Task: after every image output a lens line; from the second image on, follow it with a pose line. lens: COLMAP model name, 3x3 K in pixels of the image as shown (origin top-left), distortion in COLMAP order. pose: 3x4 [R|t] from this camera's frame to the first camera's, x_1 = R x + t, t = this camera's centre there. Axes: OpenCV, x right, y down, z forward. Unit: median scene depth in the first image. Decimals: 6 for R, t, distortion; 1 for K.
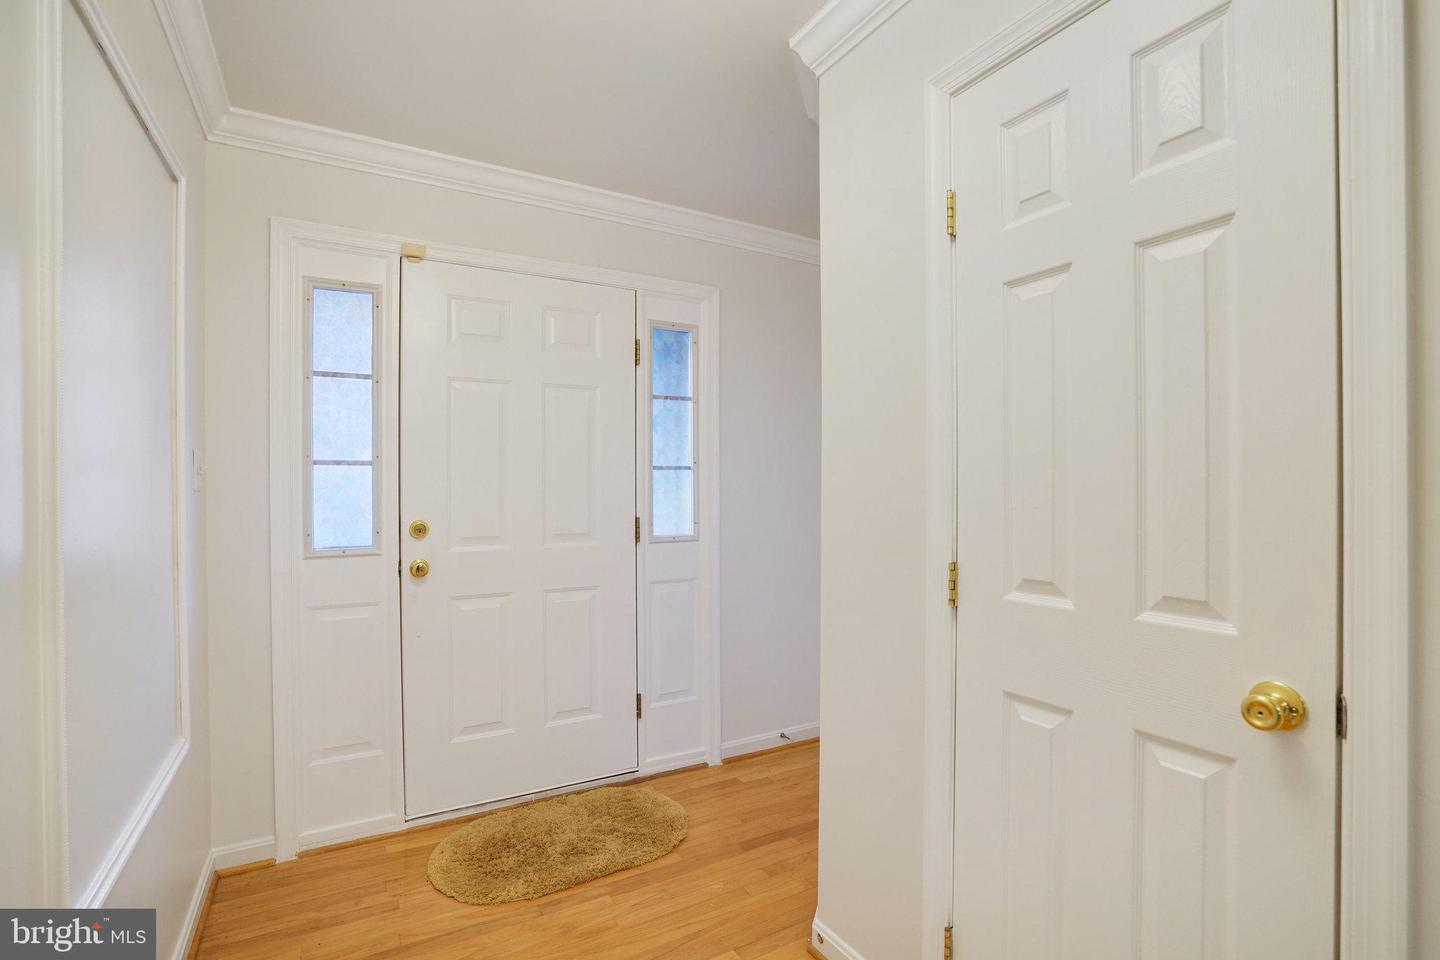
lens RADIAL K [[680.7, 0, 703.8], [0, 680.7, 483.4], [0, 0, 1]] dist [-0.041620, 0.019209]
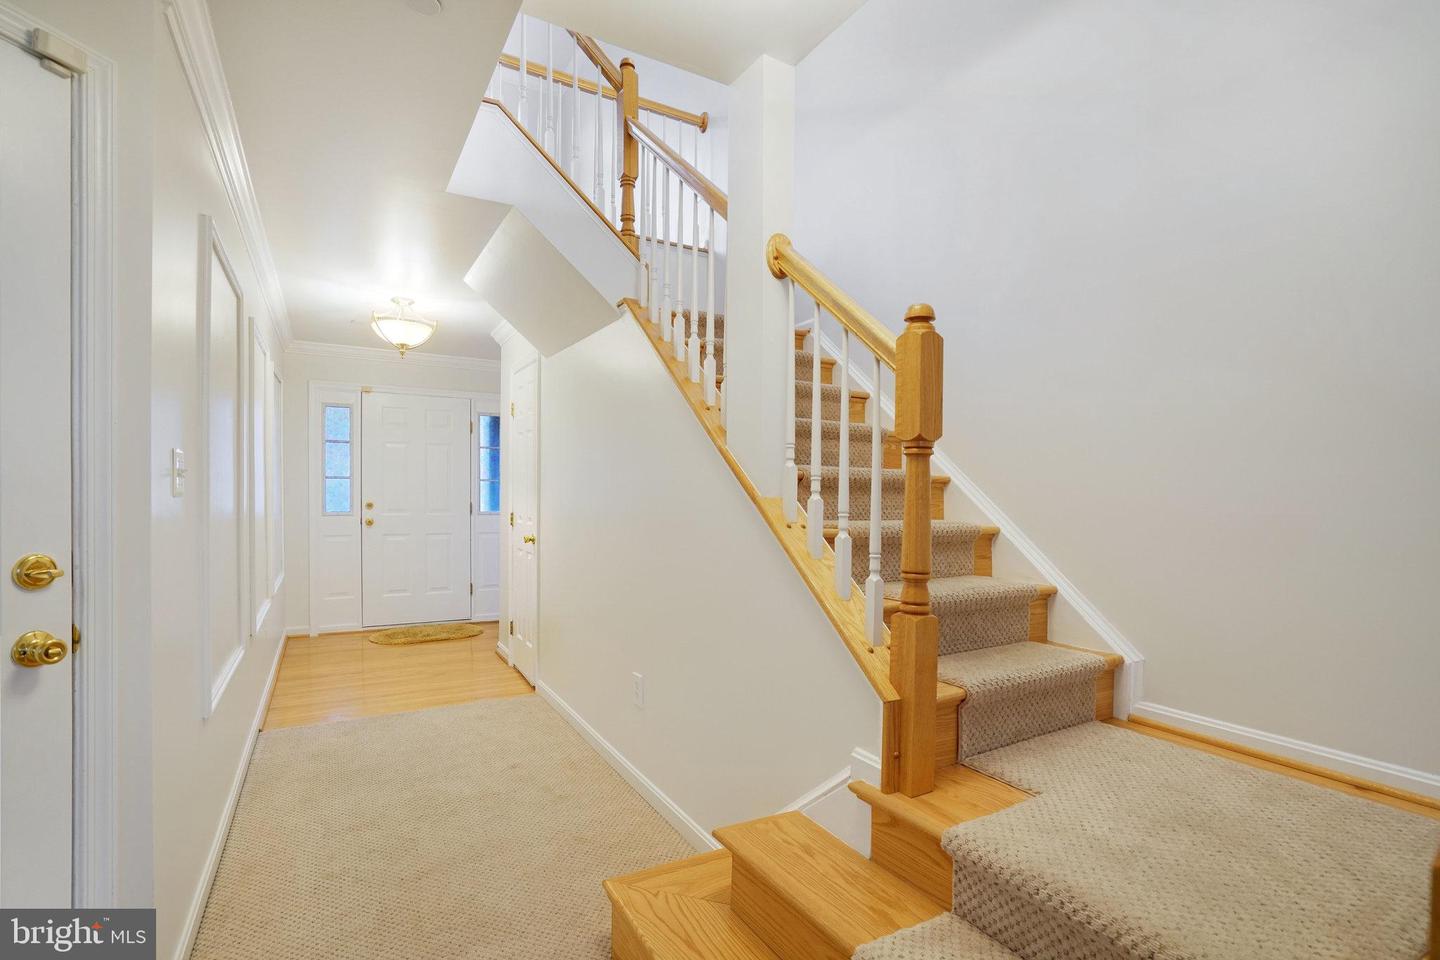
lens RADIAL K [[646.4, 0, 683.6], [0, 646.4, 498.3], [0, 0, 1]] dist [-0.057119, 0.037876]
pose [[0.999947, 0.008529, -0.005792, 0.715368], [-0.008482, 0.999932, 0.008055, 0.016871], [0.005860, -0.008005, 0.999951, -1.273607]]
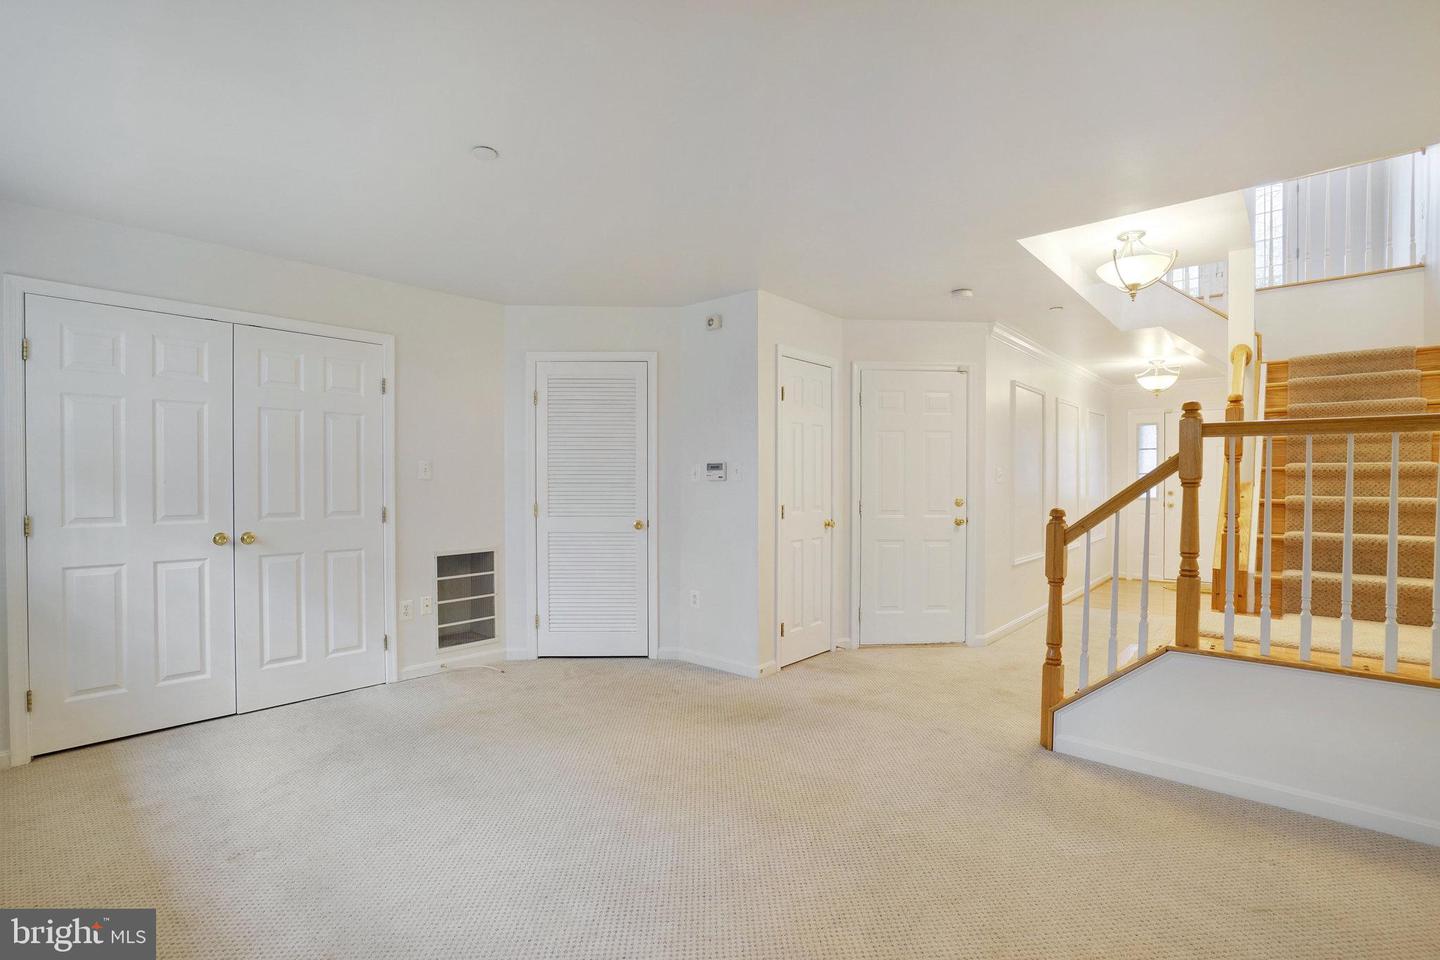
lens RADIAL K [[680.7, 0, 703.8], [0, 680.7, 483.4], [0, 0, 1]] dist [-0.041620, 0.019209]
pose [[0.296846, -0.000597, -0.954925, 2.135827], [-0.003436, 0.999993, -0.001693, 0.034437], [0.954919, 0.003783, 0.296842, -2.272495]]
